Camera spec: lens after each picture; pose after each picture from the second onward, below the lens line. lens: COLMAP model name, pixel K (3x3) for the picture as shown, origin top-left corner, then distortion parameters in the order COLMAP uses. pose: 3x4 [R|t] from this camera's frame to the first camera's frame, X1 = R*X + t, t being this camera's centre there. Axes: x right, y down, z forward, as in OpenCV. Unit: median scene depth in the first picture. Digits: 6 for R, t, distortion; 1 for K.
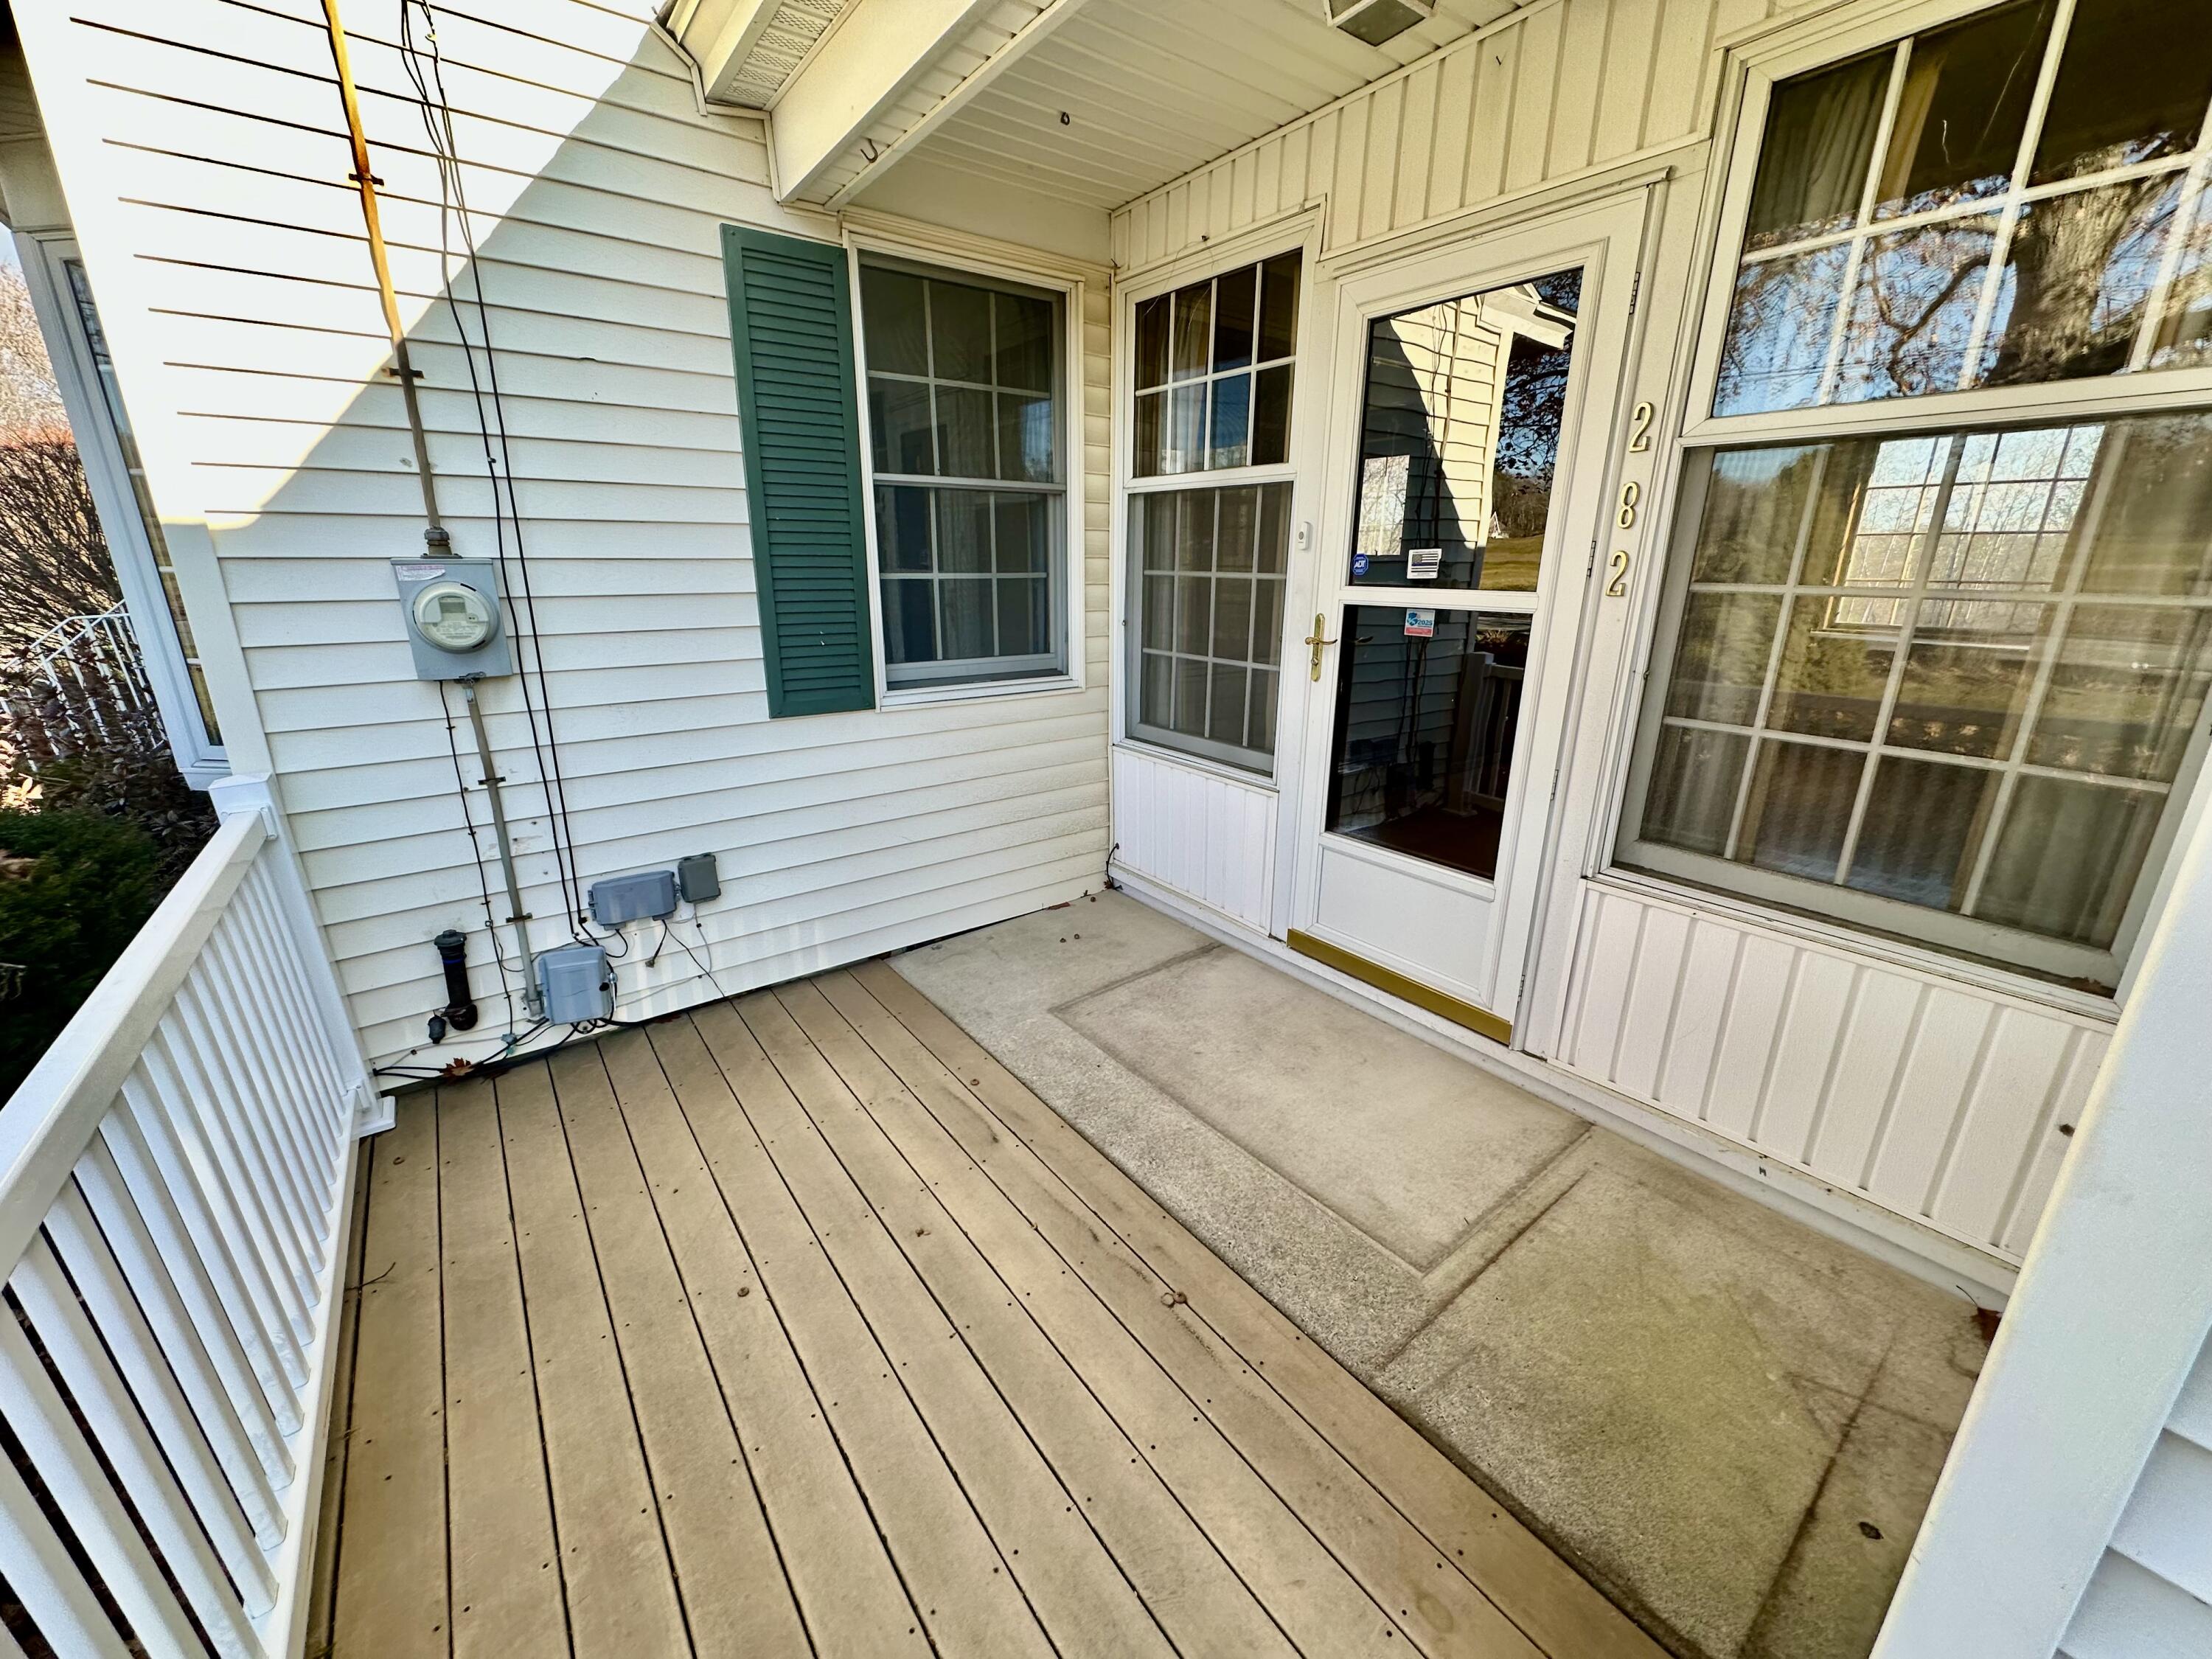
lens RADIAL K [[880.3, 0, 1104.7], [0, 880.3, 834.5], [0, 0, 1]] dist [-0.002455, 0.000523]
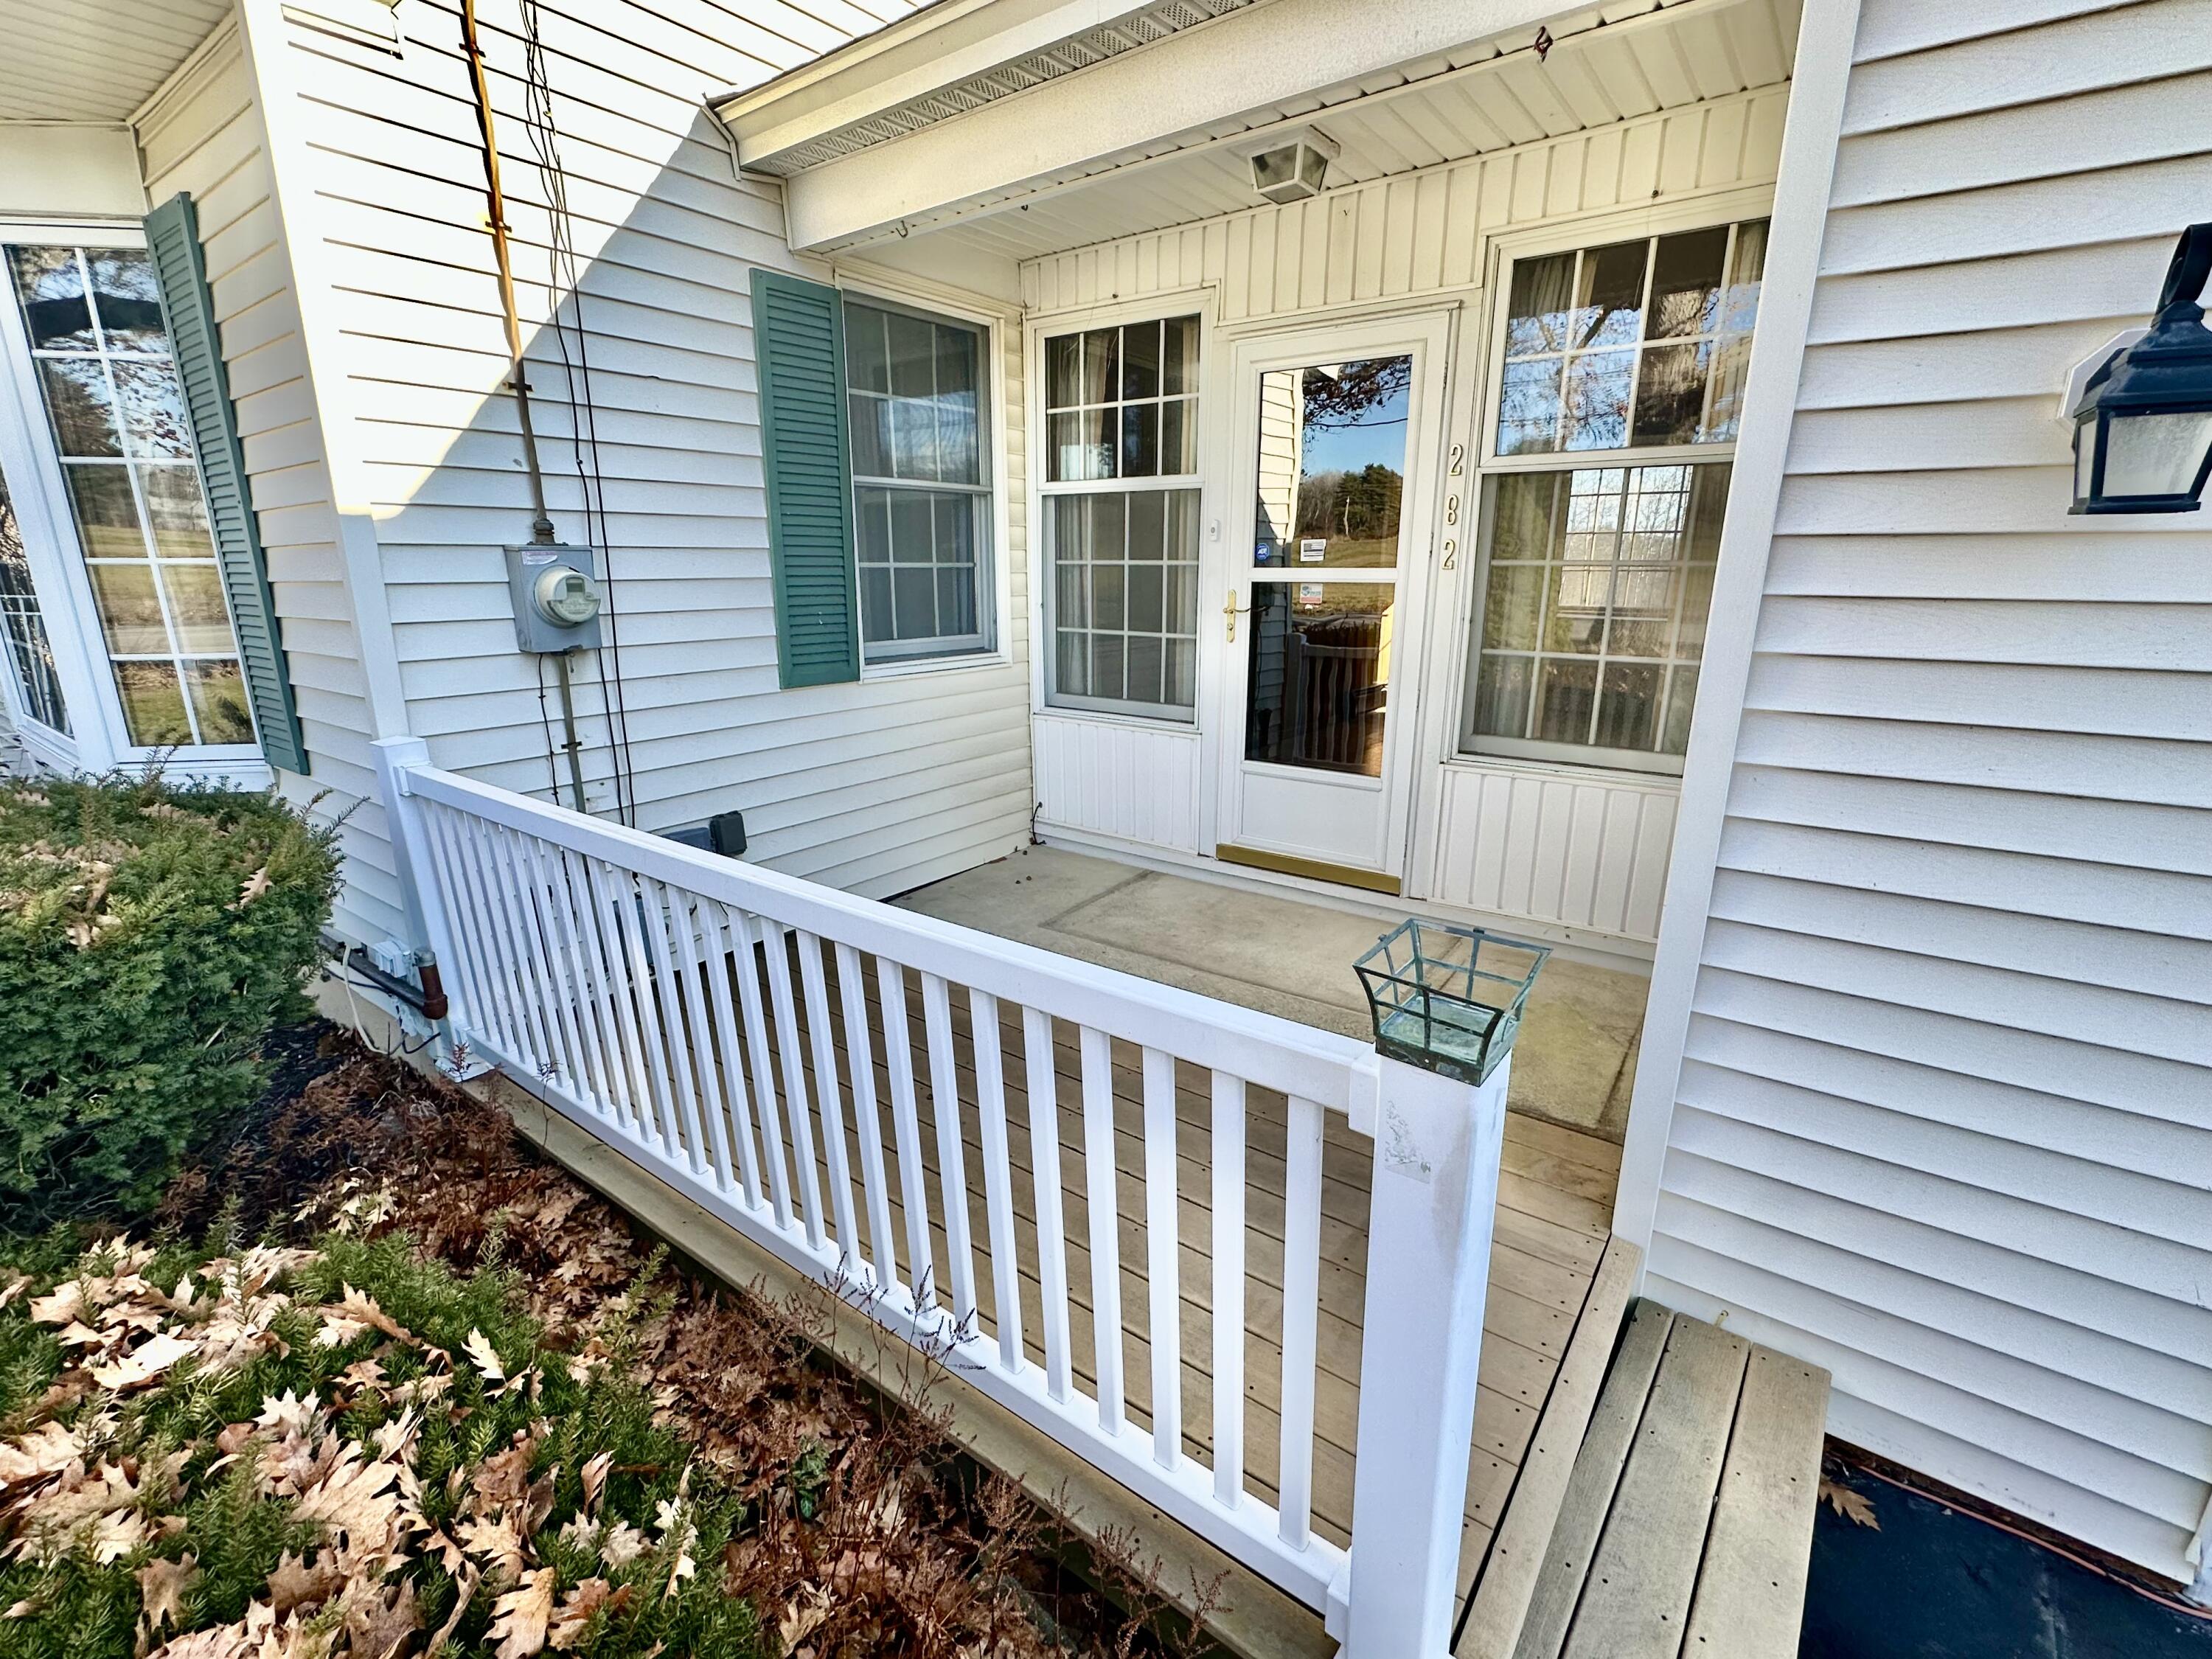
lens RADIAL K [[1007.5, 0, 1102.6], [0, 1007.5, 840.3], [0, 0, 1]] dist [0.005010, 0.000099]
pose [[0.959419, -0.079902, 0.270428, -0.387003], [0.089000, 0.995799, -0.021528, 0.138543], [-0.267572, 0.044722, 0.962499, -0.381858]]
